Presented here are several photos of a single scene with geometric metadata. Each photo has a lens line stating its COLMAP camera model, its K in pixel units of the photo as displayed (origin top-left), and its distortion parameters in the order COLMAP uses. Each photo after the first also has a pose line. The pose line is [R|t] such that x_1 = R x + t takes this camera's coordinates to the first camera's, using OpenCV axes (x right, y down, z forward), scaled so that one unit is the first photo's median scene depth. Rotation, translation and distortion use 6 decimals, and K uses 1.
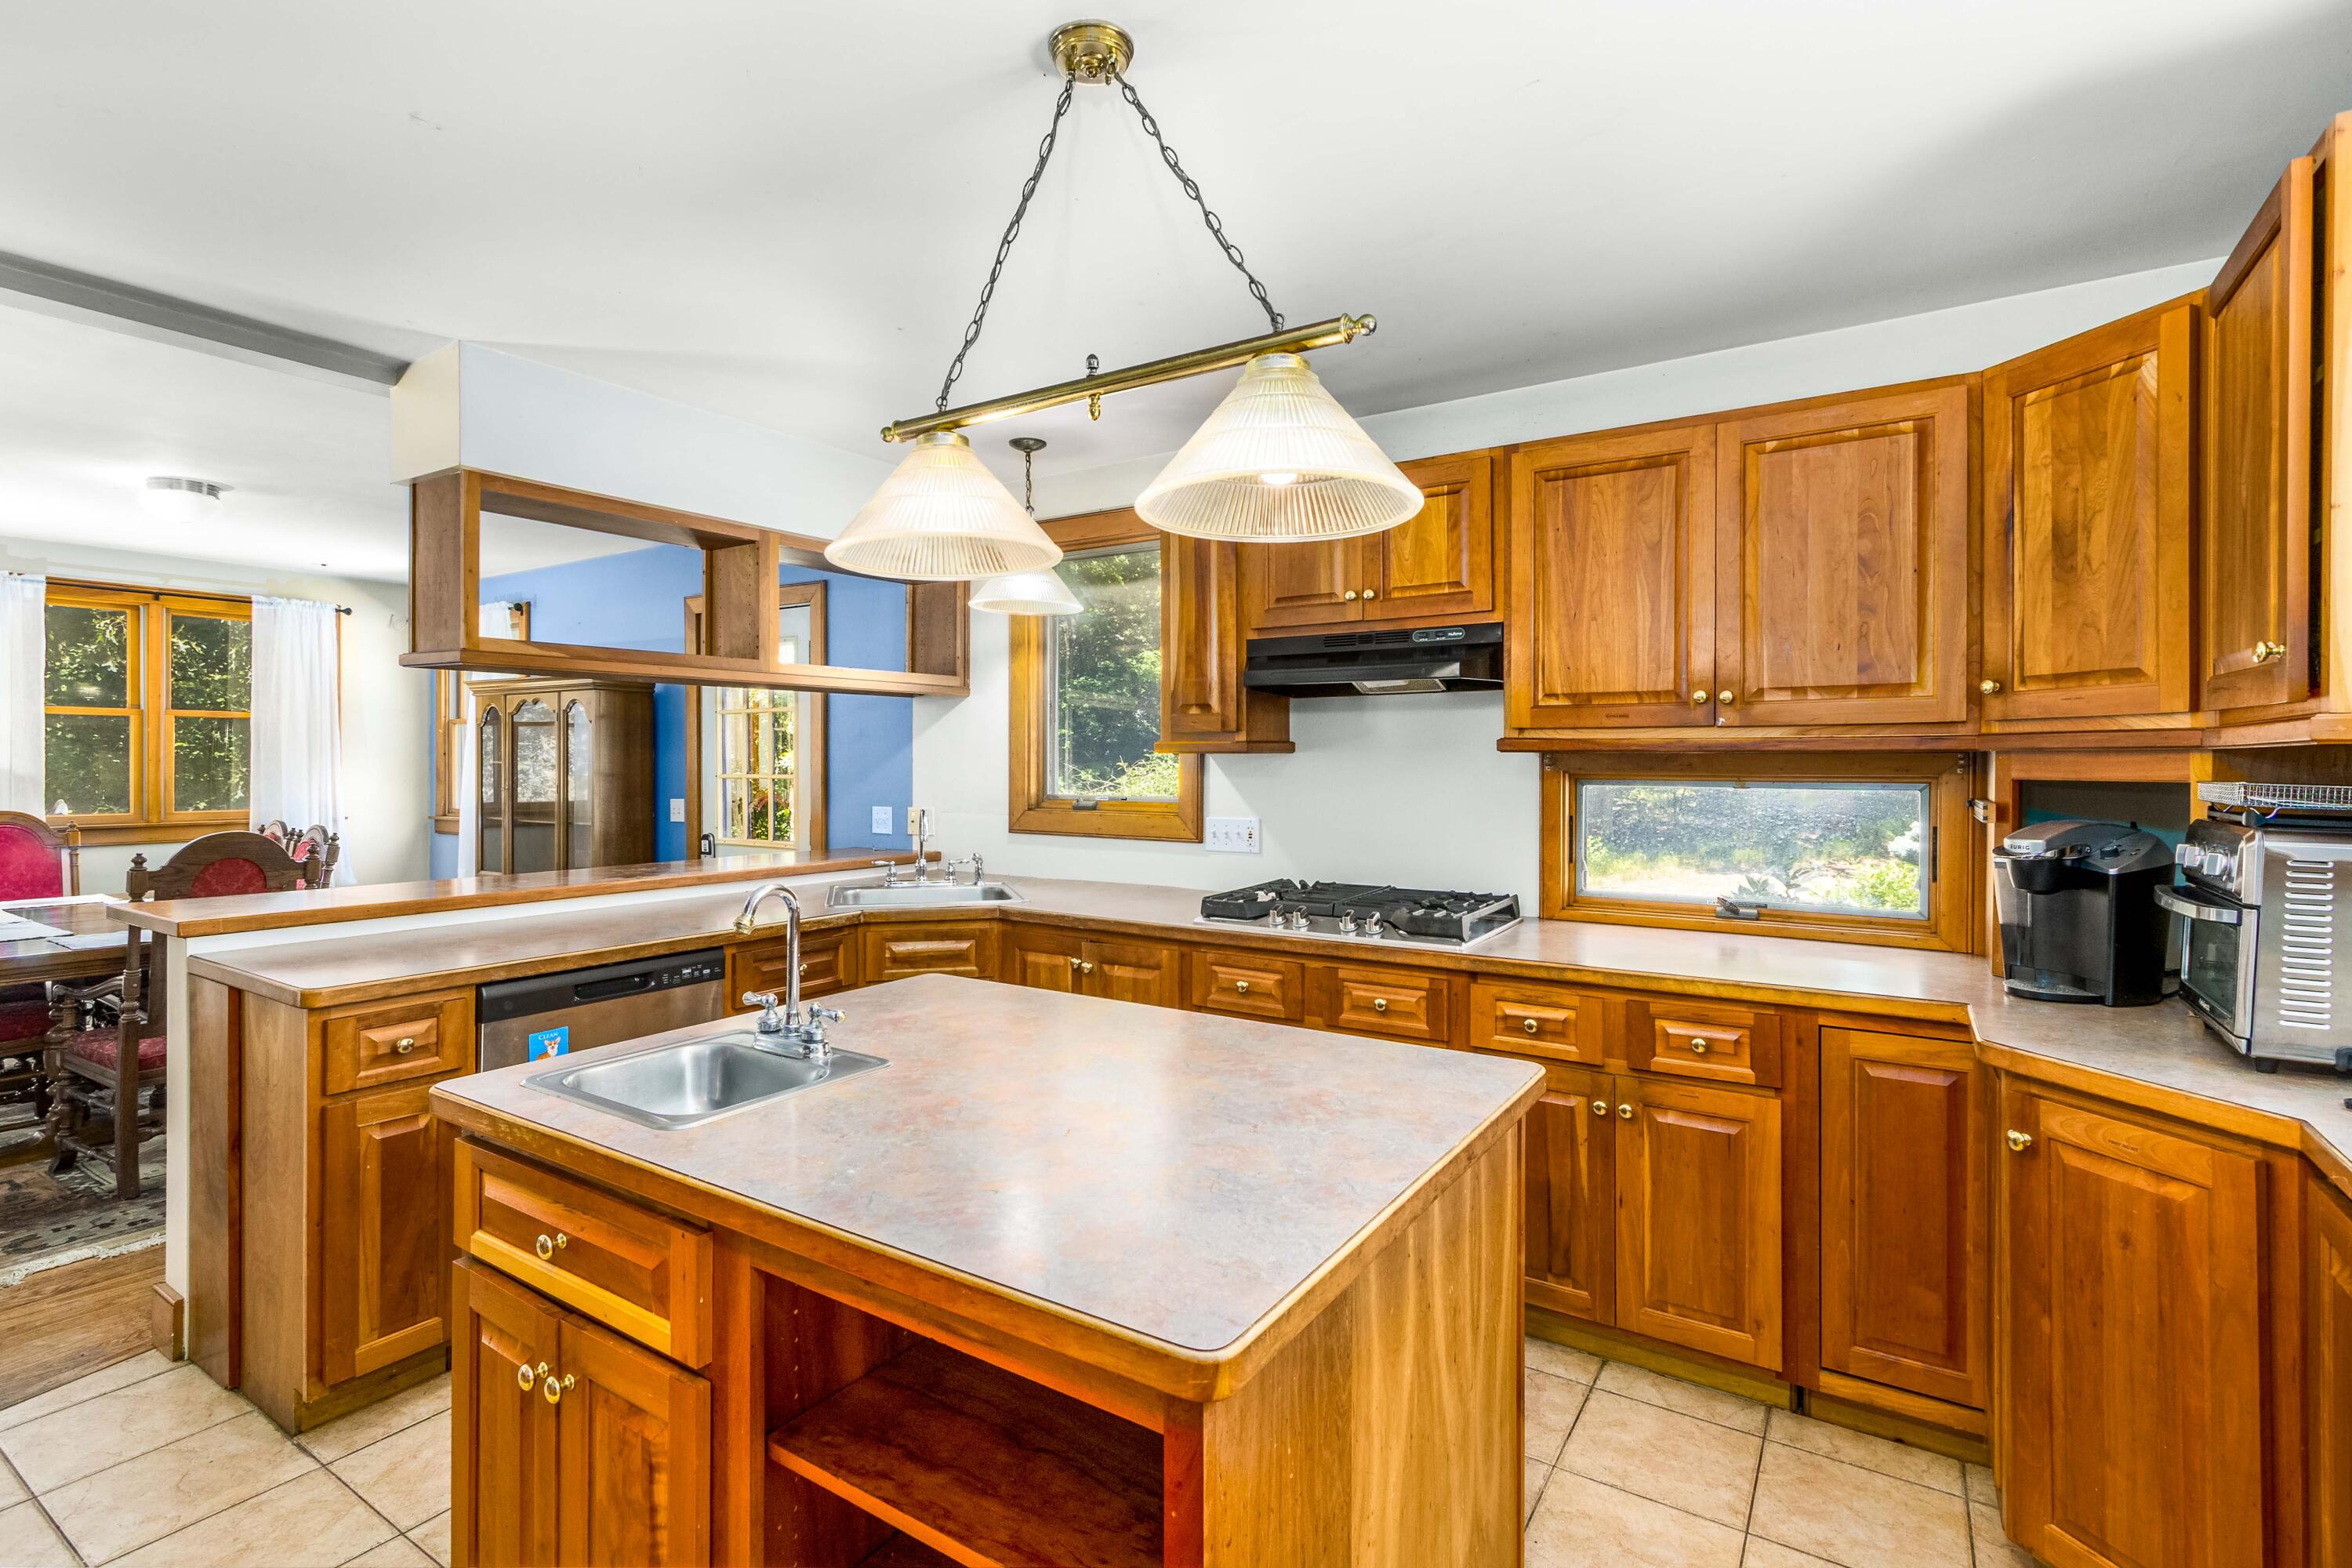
lens RADIAL K [[1109.8, 0, 1158.5], [0, 1109.8, 768.2], [0, 0, 1]] dist [0.006254, 0.000294]
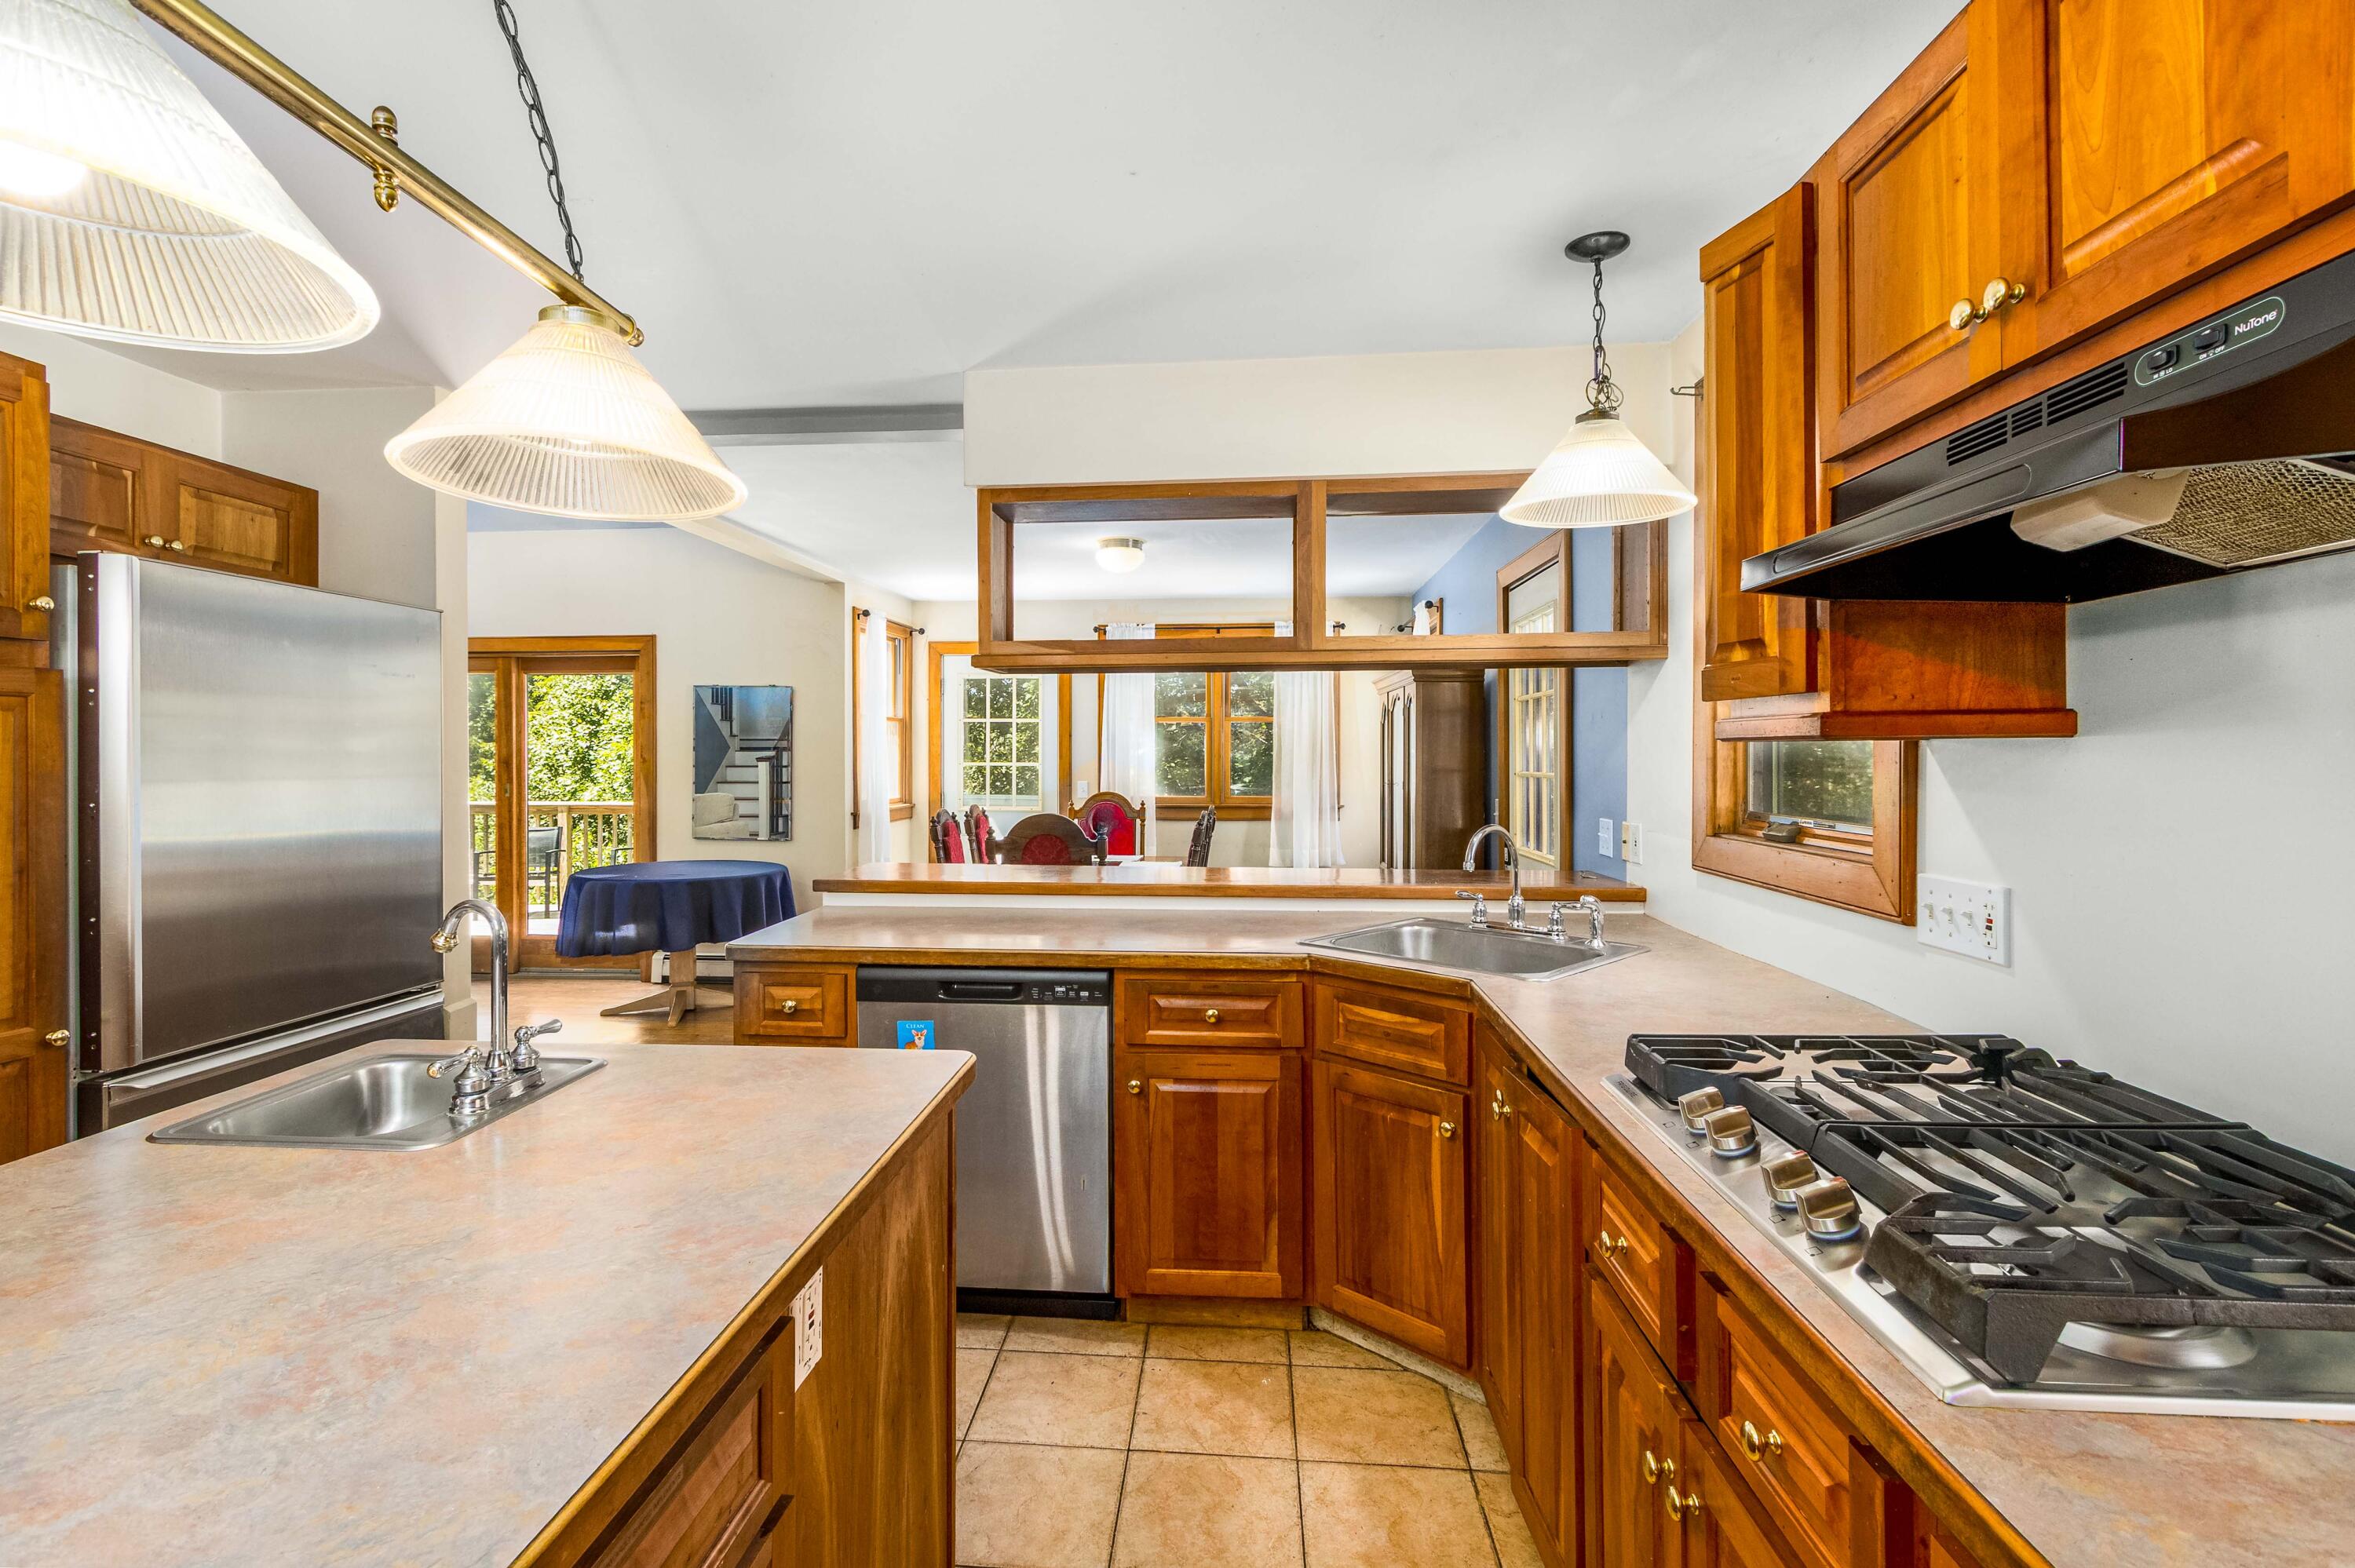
lens RADIAL K [[1111.1, 0, 1165.7], [0, 1111.1, 765.1], [0, 0, 1]] dist [0.006254, 0.000294]
pose [[0.481690, 0.005624, -0.876324, 0.322944], [-0.005071, 0.999981, 0.003630, -0.002977], [0.876327, 0.002695, 0.481709, 0.503722]]
